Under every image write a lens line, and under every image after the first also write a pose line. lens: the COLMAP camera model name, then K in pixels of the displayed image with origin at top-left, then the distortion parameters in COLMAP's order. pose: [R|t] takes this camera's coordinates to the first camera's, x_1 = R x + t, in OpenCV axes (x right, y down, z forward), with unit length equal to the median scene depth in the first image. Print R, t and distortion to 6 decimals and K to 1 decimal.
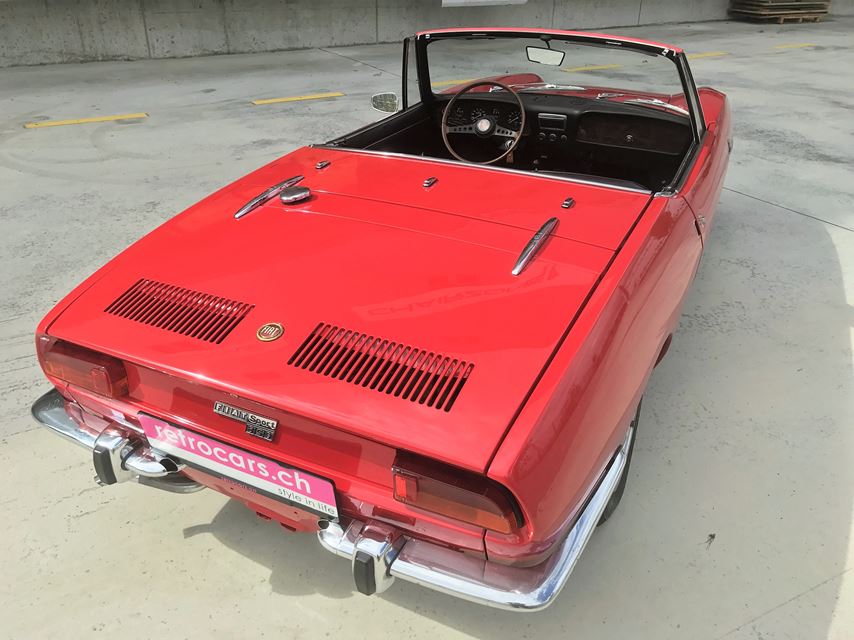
lens RADIAL K [[699.1, 0, 427.0], [0, 699.1, 320.0], [0, 0, 1]] dist [-0.003227, 0.005566]
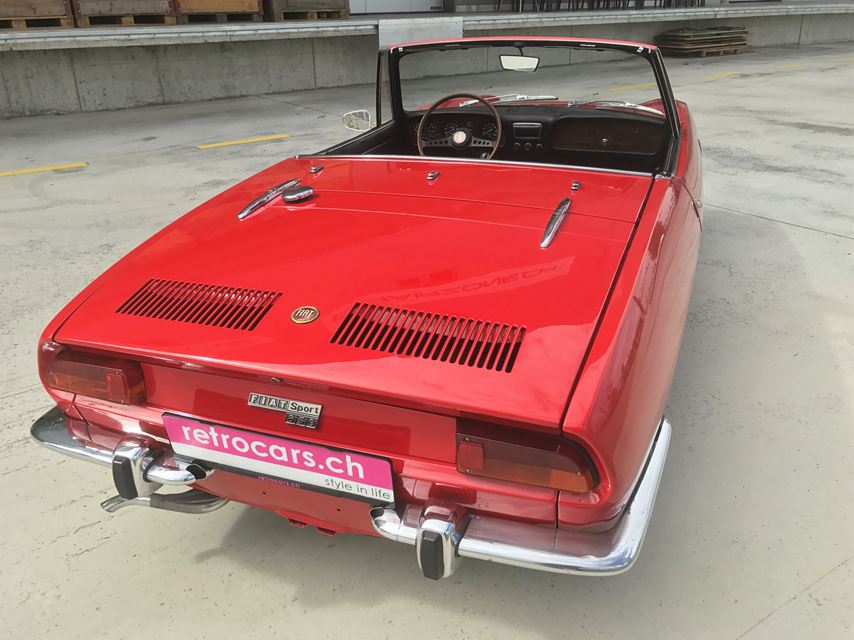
lens RADIAL K [[718.1, 0, 427.0], [0, 718.1, 320.0], [0, 0, 1]] dist [0.008255, -0.012028]
pose [[0.994398, -0.067602, 0.081262, -0.067710], [0.073552, 0.994645, -0.072602, 0.052241], [-0.075919, 0.078172, 0.994045, 0.007339]]
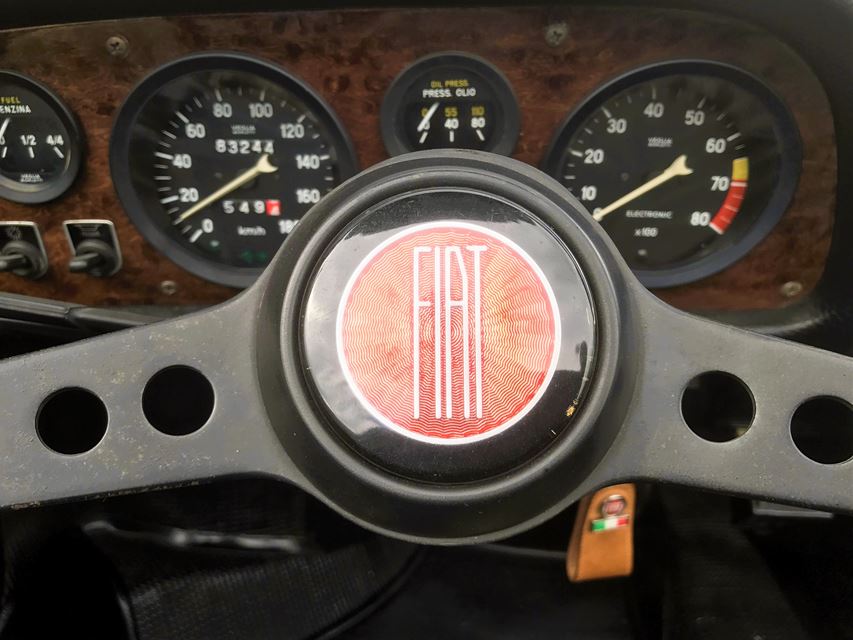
lens RADIAL K [[724.6, 0, 426.5], [0, 724.6, 320.0], [0, 0, 1]] dist [-0.019114, -0.010225]
pose [[0.923225, -0.133742, 0.360234, 0.063046], [0.167571, 0.983766, -0.064221, -0.284247], [-0.345797, 0.119655, 0.930649, 0.977925]]
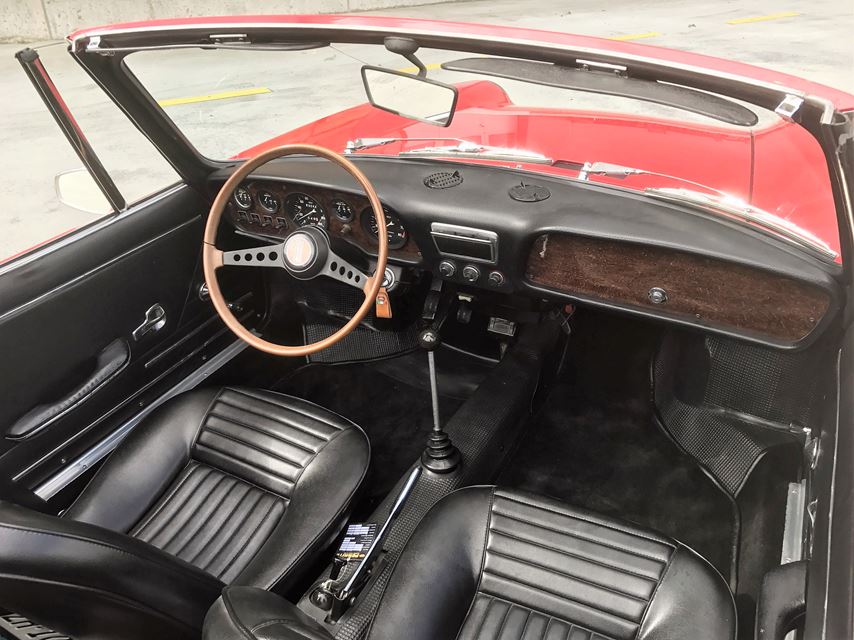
lens RADIAL K [[718.1, 0, 427.0], [0, 718.1, 320.0], [0, 0, 1]] dist [0.008255, -0.012028]
pose [[0.998942, -0.003216, -0.045868, 0.180330], [0.004956, 0.999271, 0.037862, -0.261712], [0.045713, -0.038050, 0.998230, 0.599445]]
